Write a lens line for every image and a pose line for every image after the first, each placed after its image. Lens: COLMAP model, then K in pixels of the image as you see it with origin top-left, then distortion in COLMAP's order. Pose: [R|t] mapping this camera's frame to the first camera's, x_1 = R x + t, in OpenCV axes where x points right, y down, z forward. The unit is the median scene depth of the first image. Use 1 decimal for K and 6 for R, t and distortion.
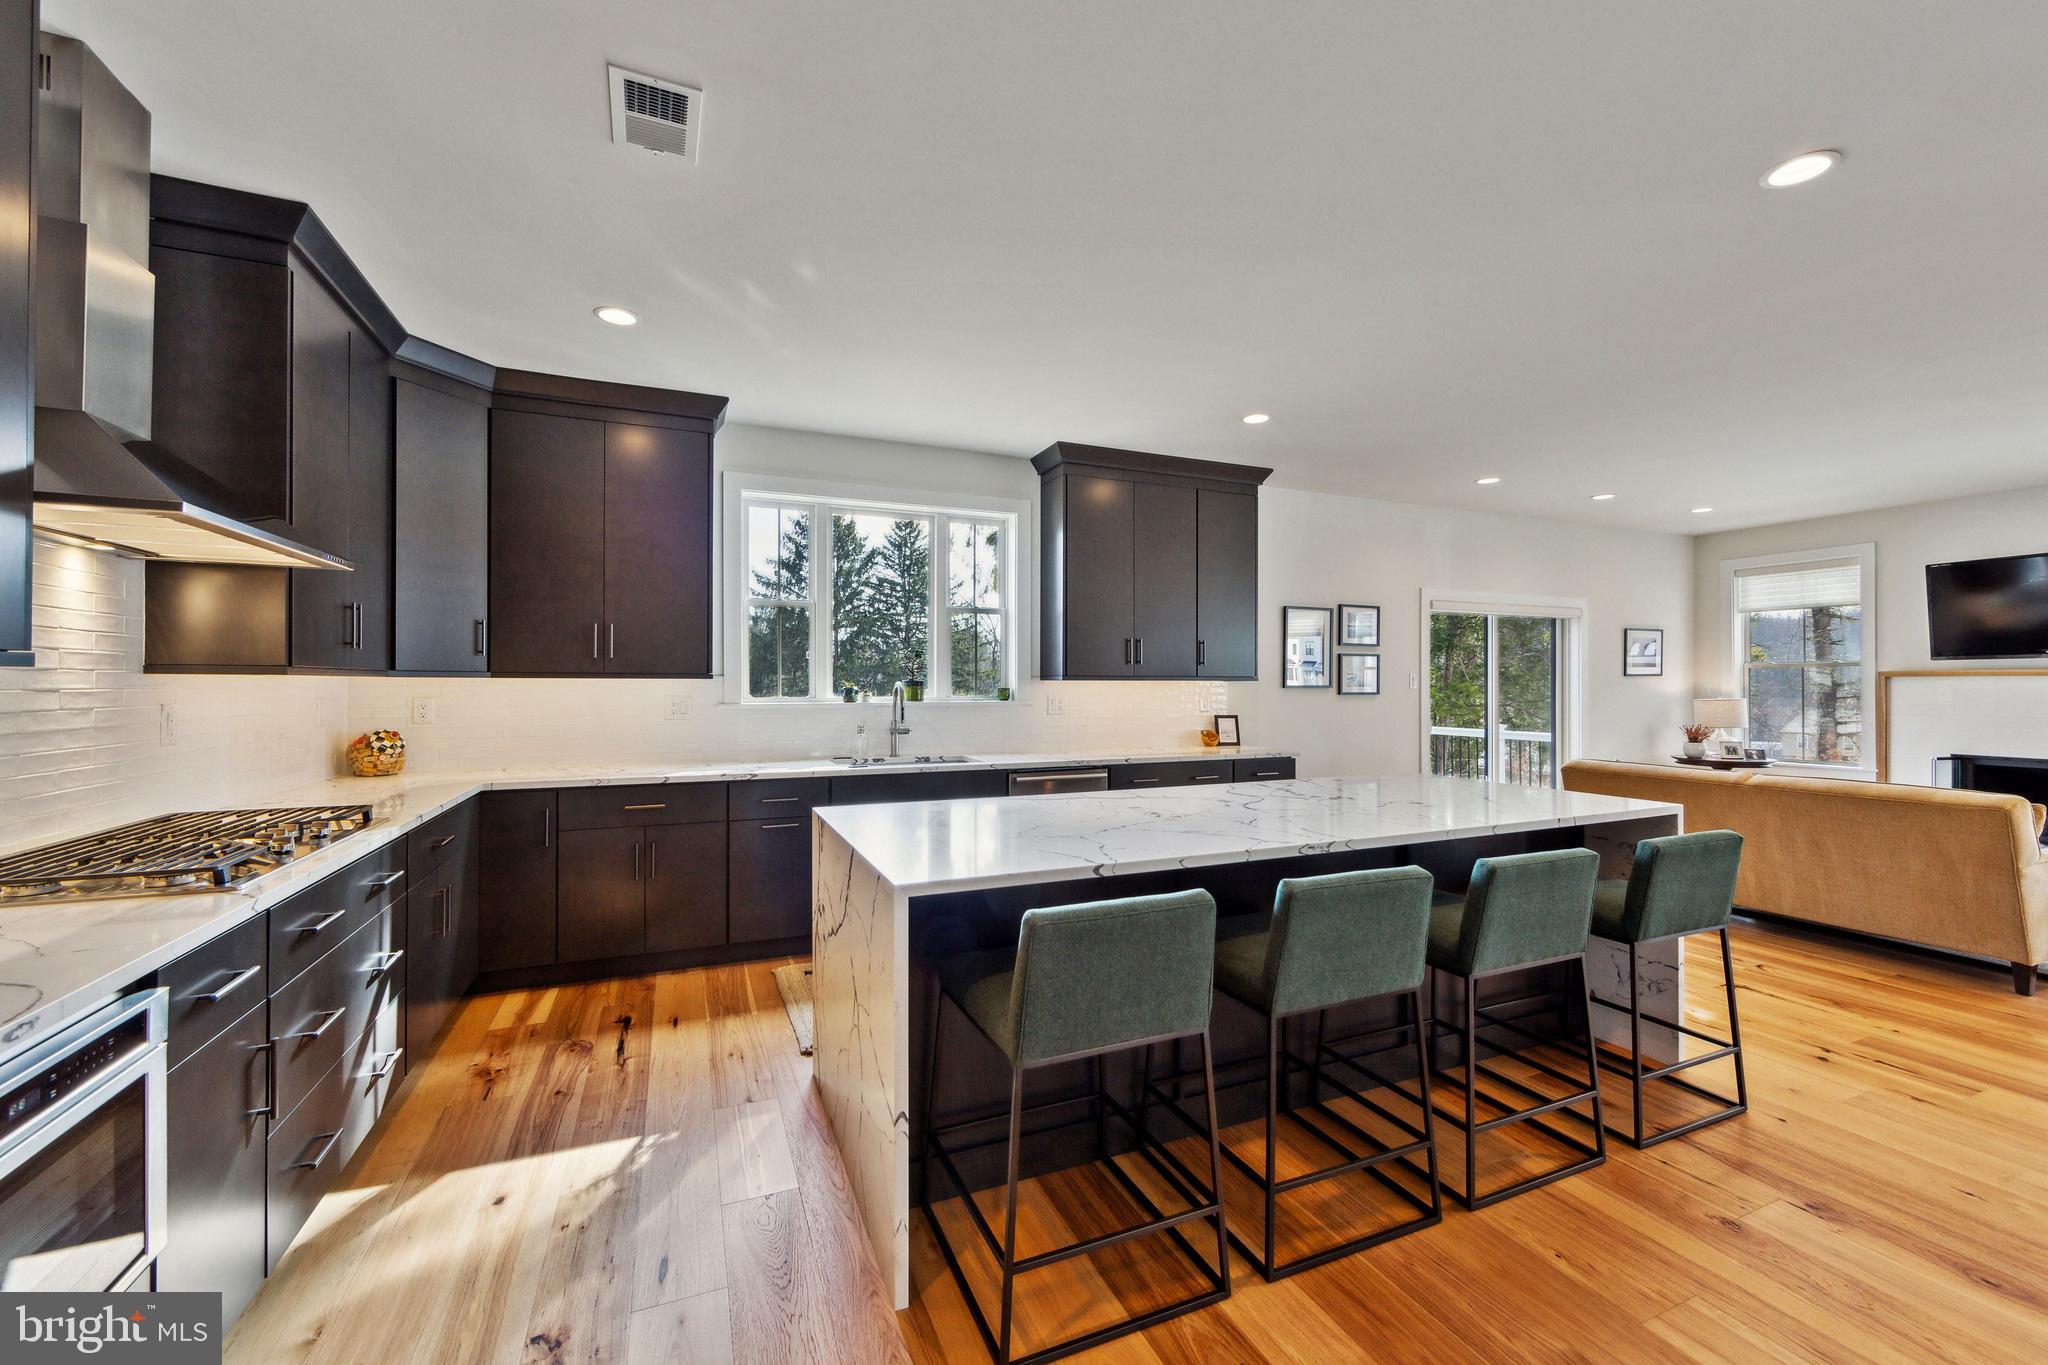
lens RADIAL K [[812.2, 0, 1034.0], [0, 812.2, 681.4], [0, 0, 1]] dist [0.001304, 0.000099]
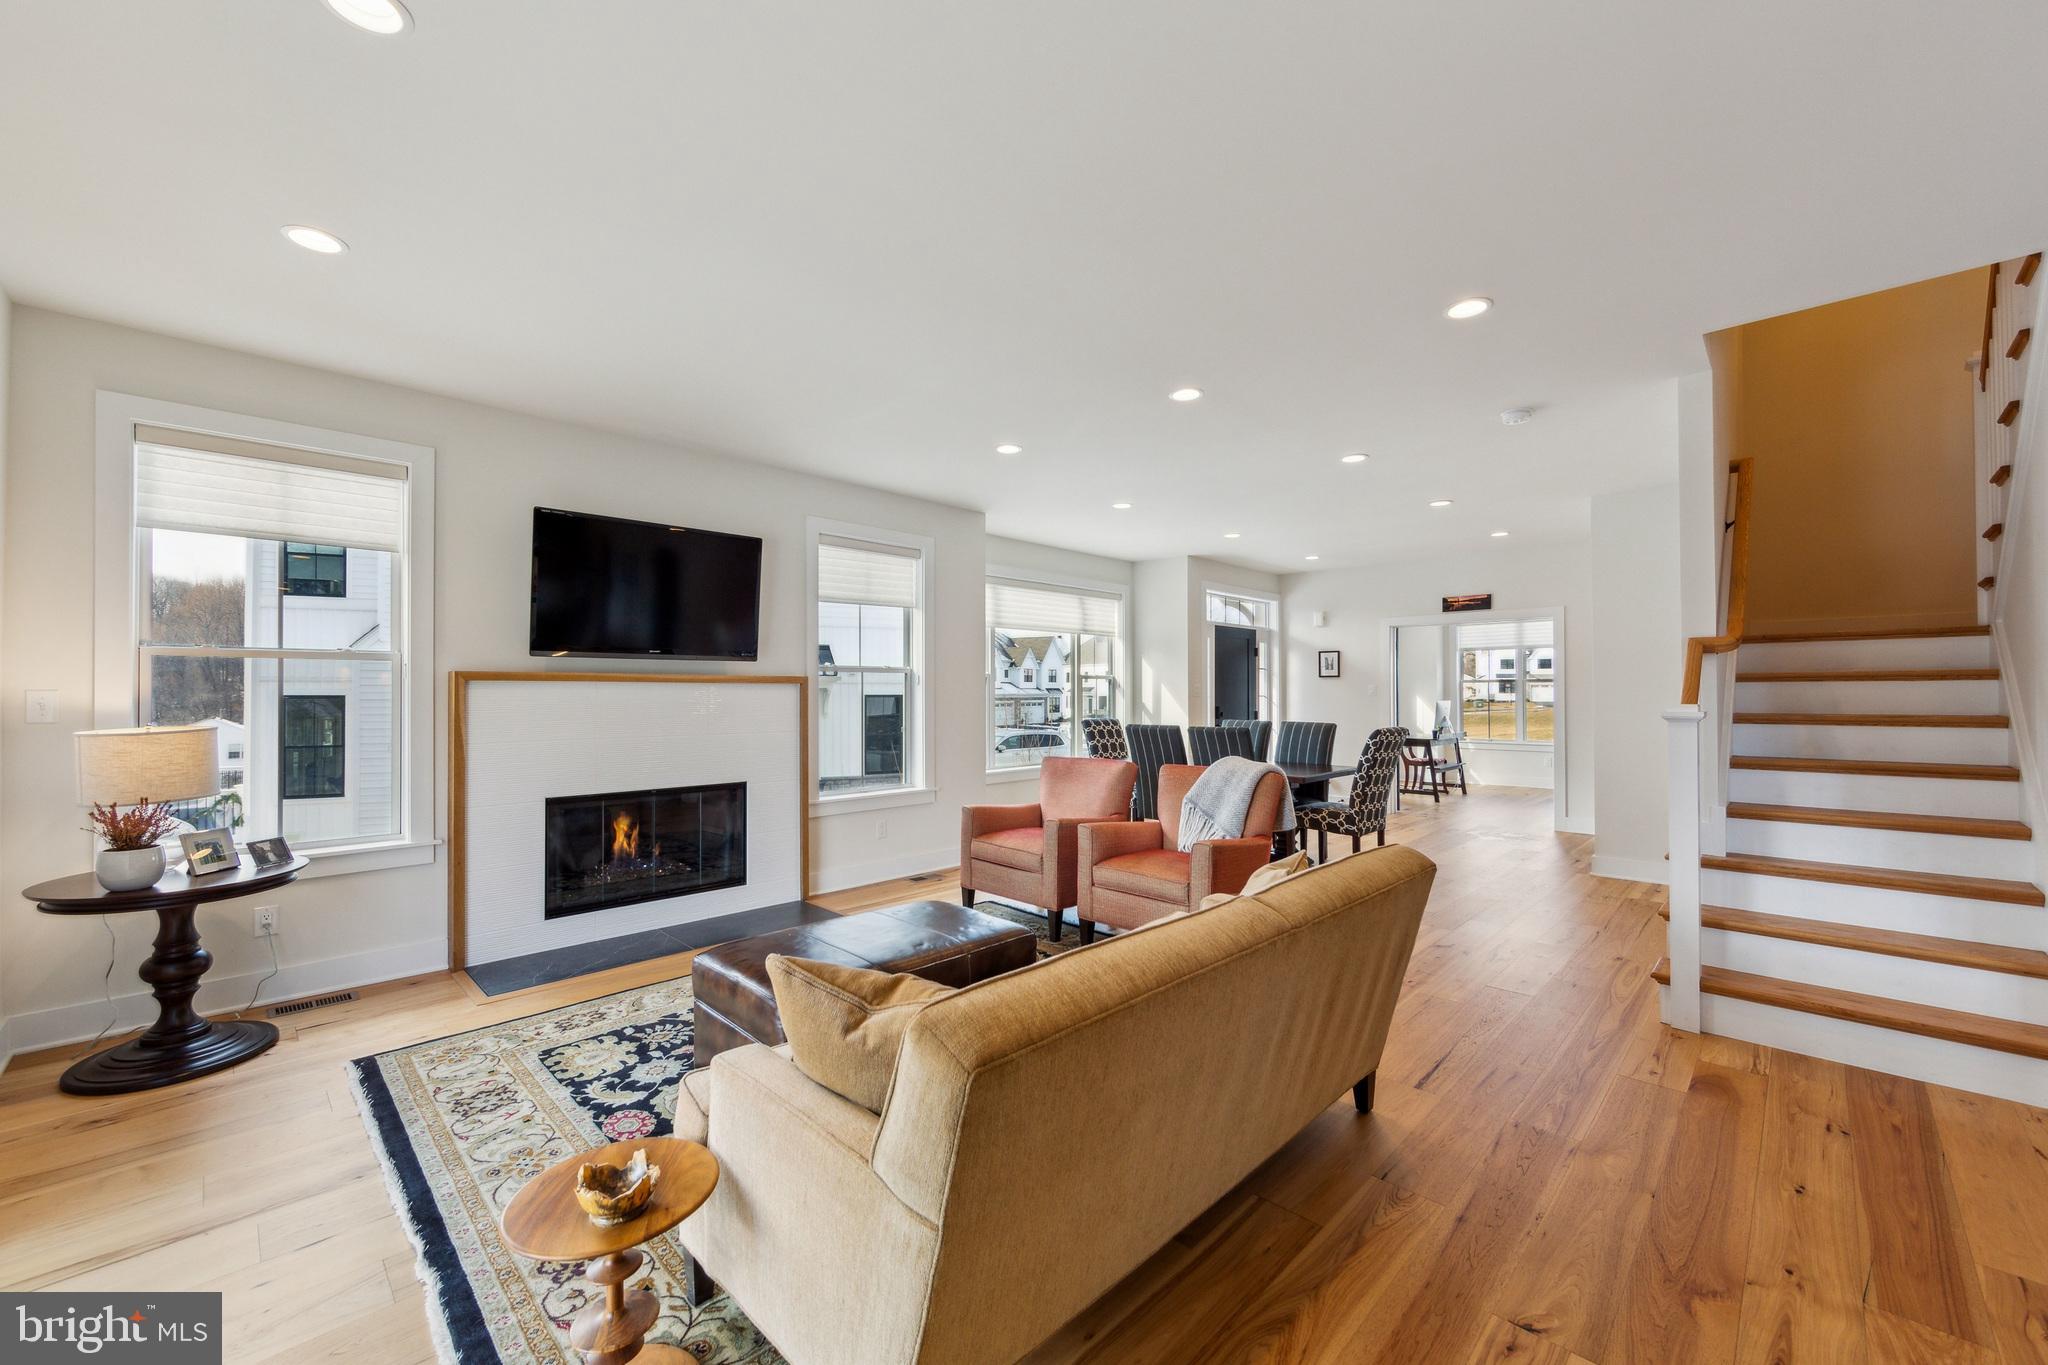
lens RADIAL K [[812.2, 0, 1029.7], [0, 812.2, 686.5], [0, 0, 1]] dist [0.001304, 0.000099]
pose [[-0.369126, 0.006545, 0.929356, 0.311310], [0.002868, 0.999978, -0.005904, 0.003410], [-0.929375, 0.000486, -0.369137, 0.752349]]
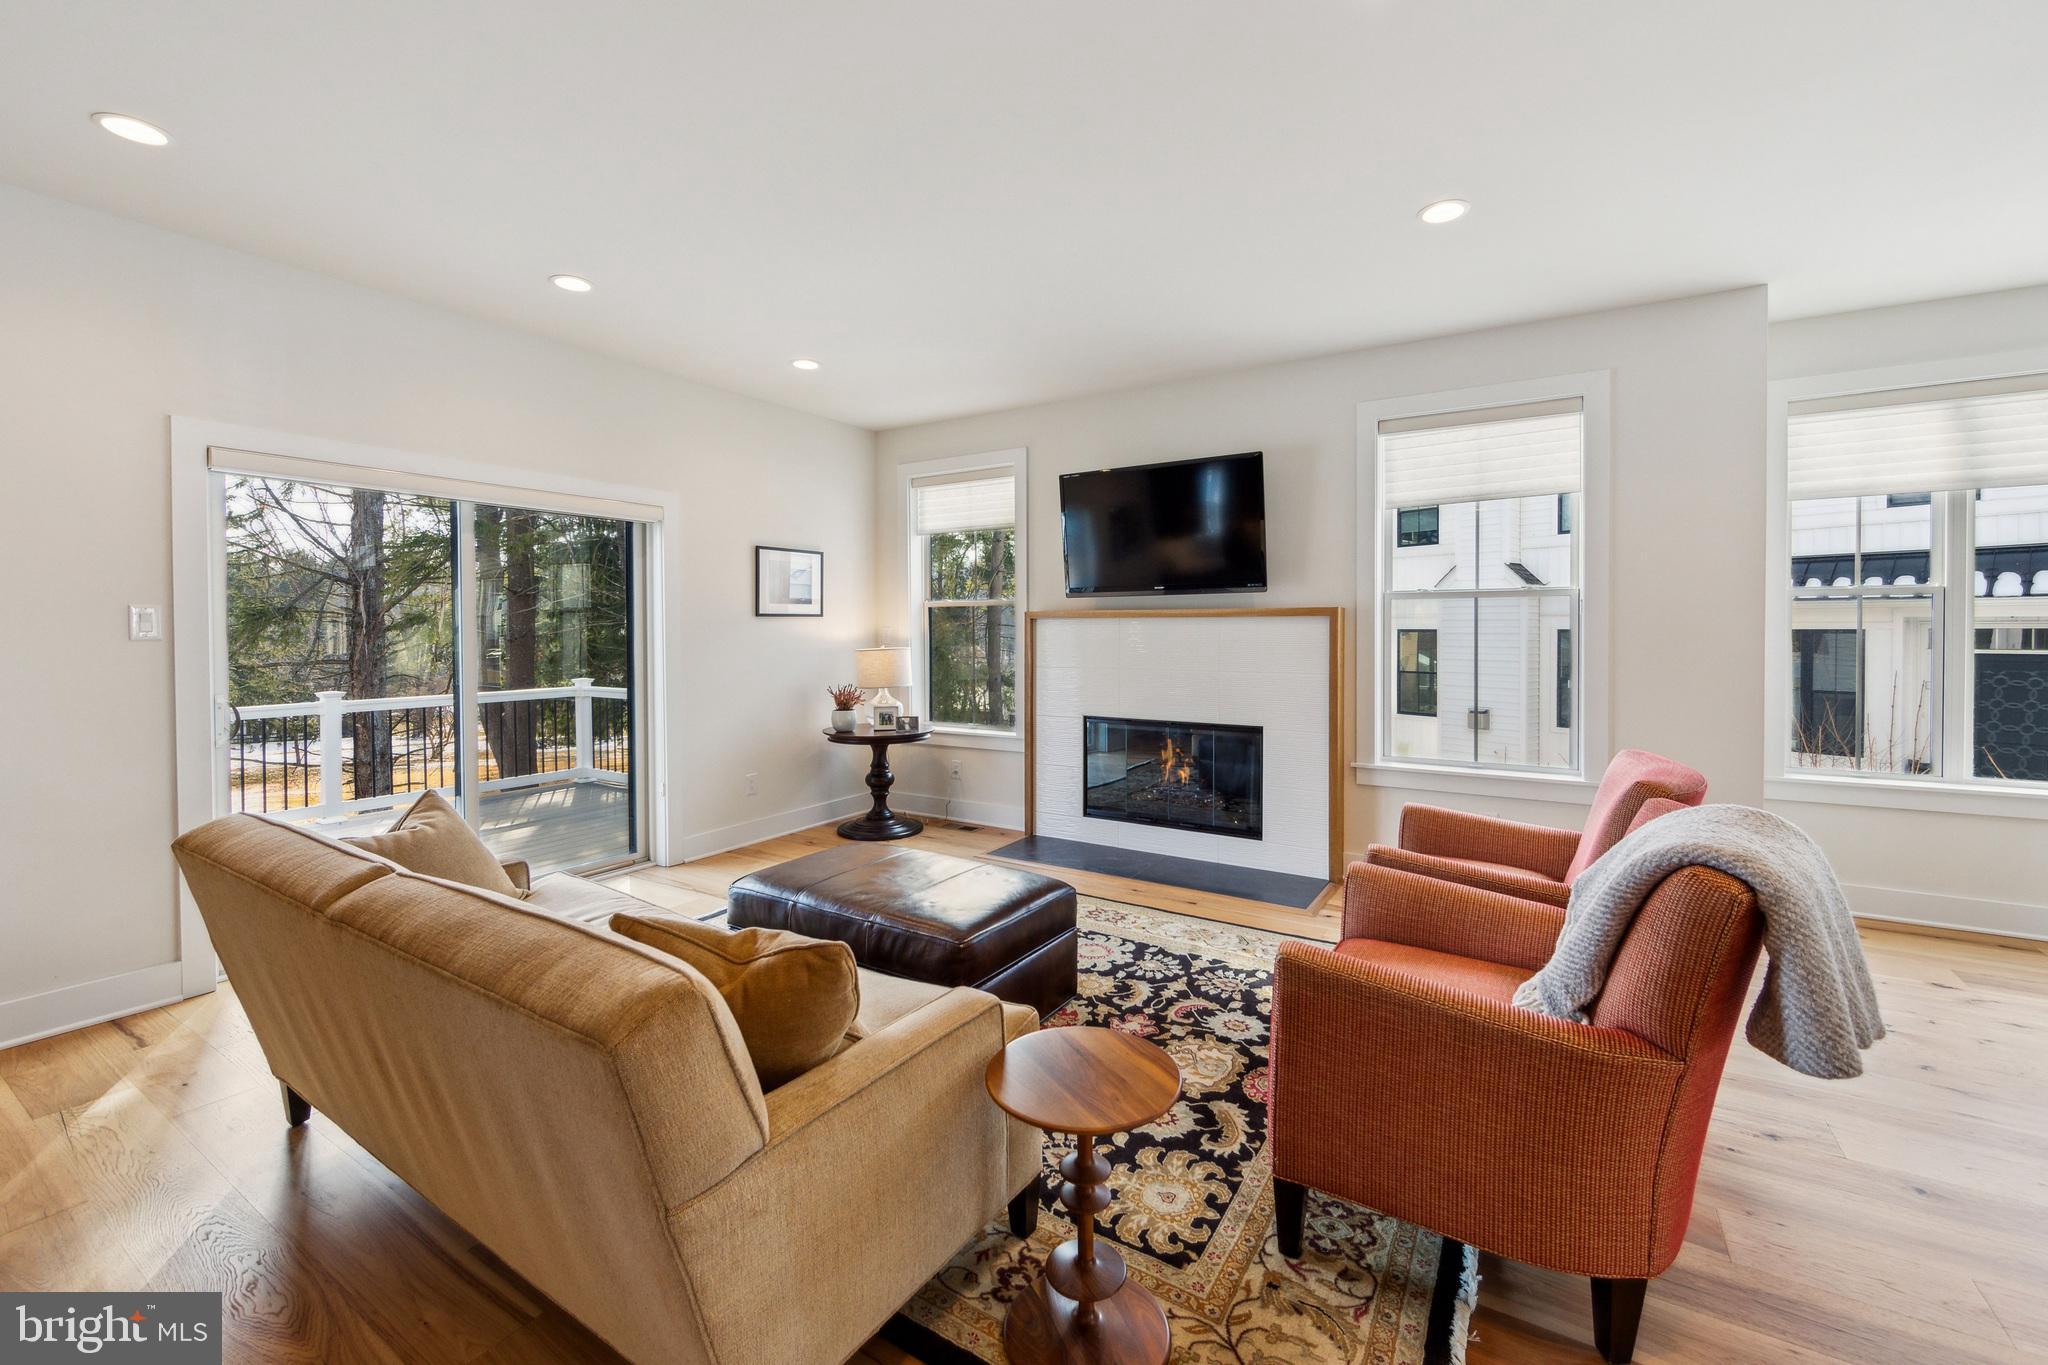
lens RADIAL K [[812.2, 0, 1035.4], [0, 812.2, 606.9], [0, 0, 1]] dist [0.001304, 0.000099]
pose [[0.827193, 0.013532, 0.561755, 0.552792], [0.001367, 0.999659, -0.026094, 0.004020], [-0.561916, 0.022353, 0.826892, 0.320454]]
